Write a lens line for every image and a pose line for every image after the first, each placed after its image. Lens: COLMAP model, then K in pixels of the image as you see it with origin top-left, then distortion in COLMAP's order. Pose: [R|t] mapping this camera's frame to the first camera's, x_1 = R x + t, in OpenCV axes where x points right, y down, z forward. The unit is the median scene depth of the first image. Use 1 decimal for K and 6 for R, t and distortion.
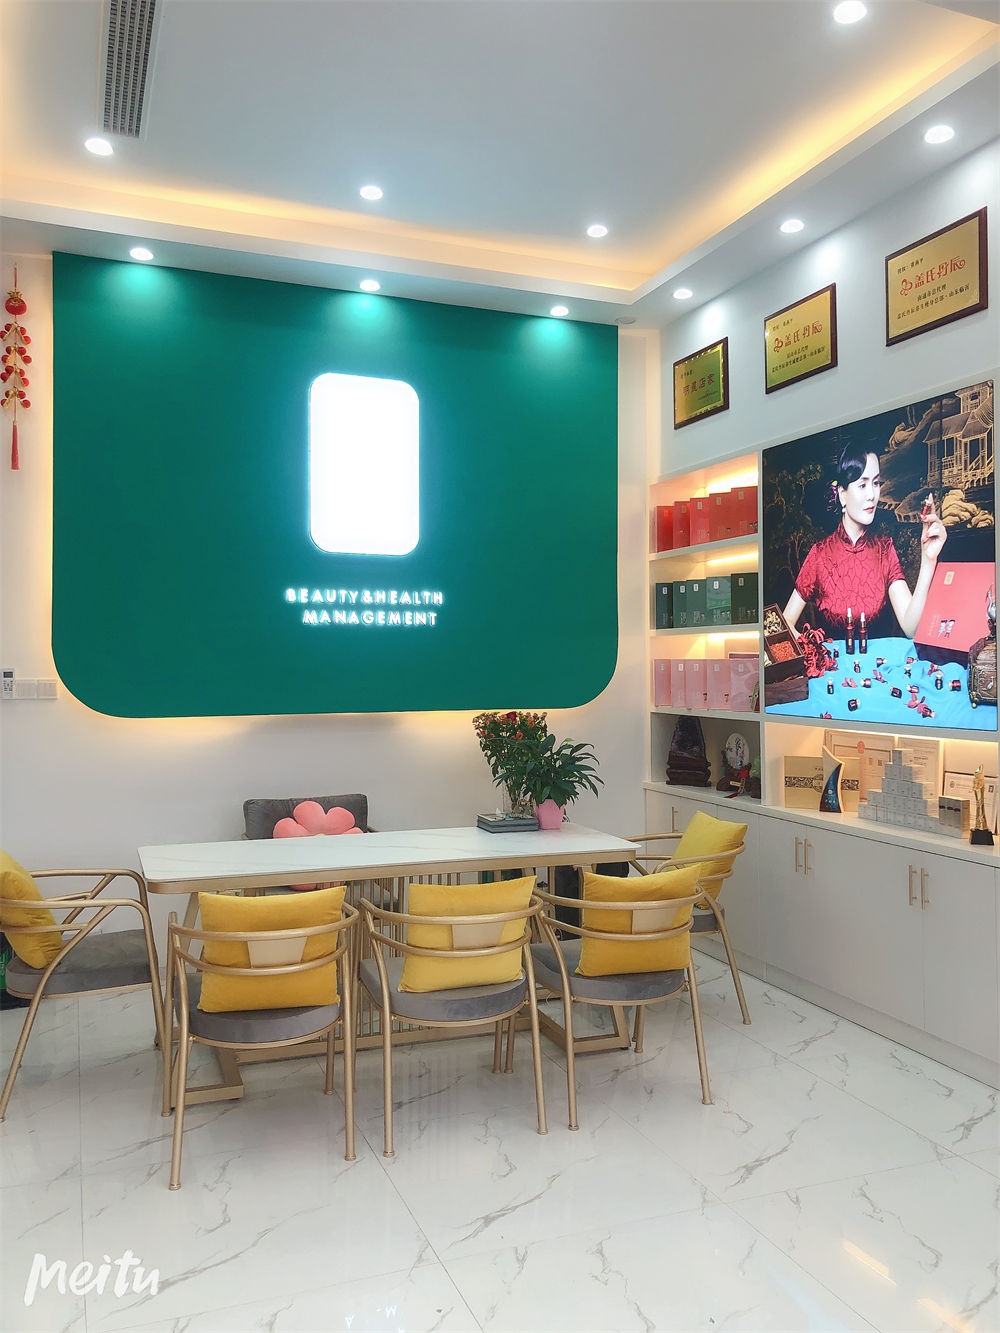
lens RADIAL K [[1088.8, 0, 504.3], [0, 1088.8, 633.8], [0, 0, 1]] dist [0.113078, -0.236514]
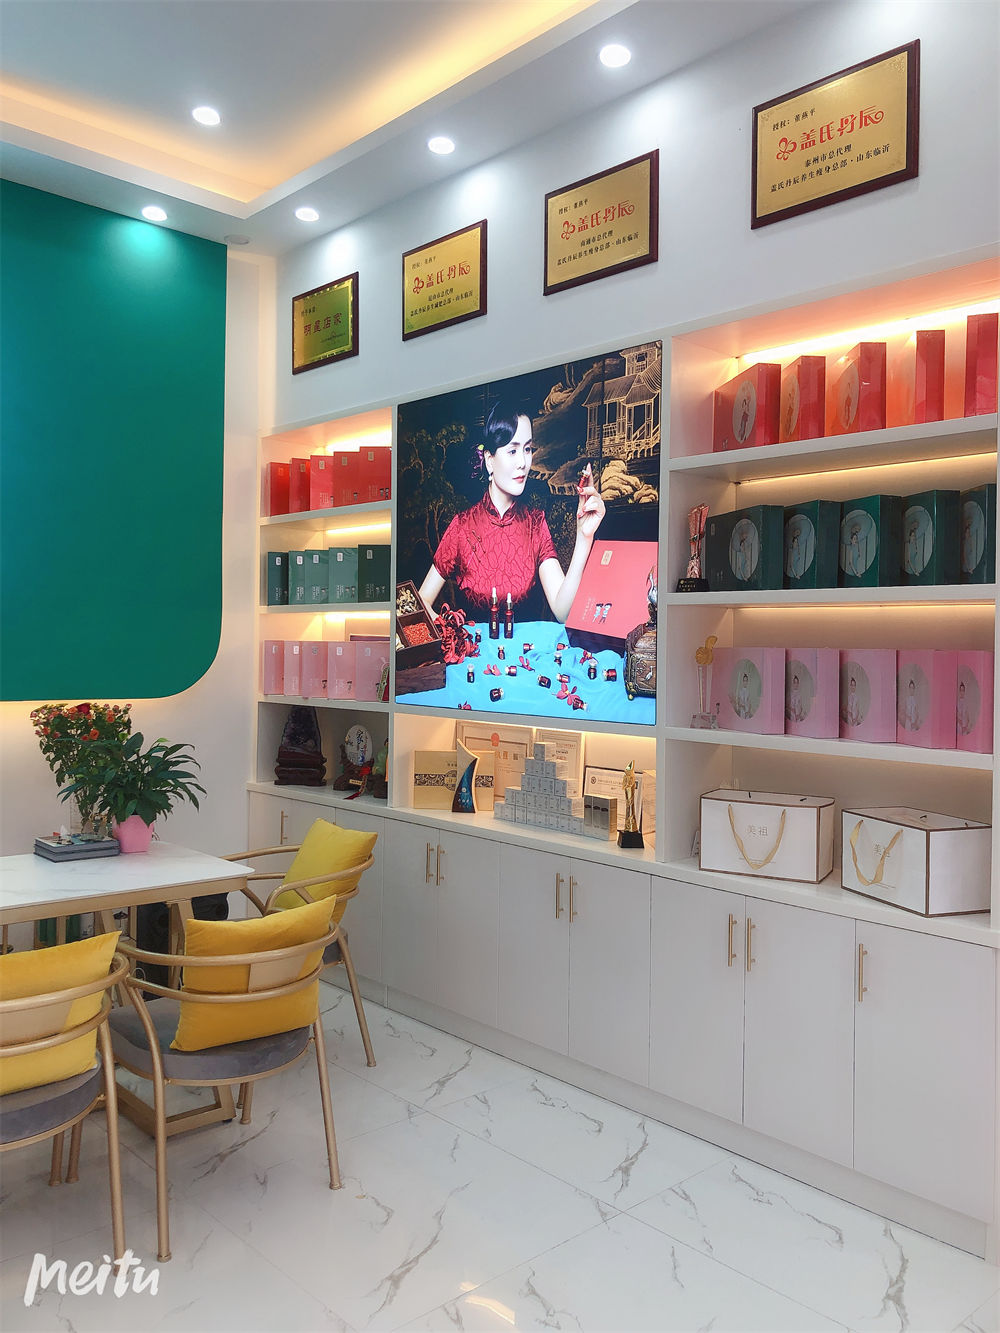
lens RADIAL K [[1088.8, 0, 504.3], [0, 1088.8, 633.8], [0, 0, 1]] dist [0.113078, -0.236514]
pose [[0.929607, 0.017461, 0.368139, -0.005922], [-0.024483, 0.999596, 0.014411, 0.001397], [-0.367739, -0.022409, 0.929659, 0.160945]]
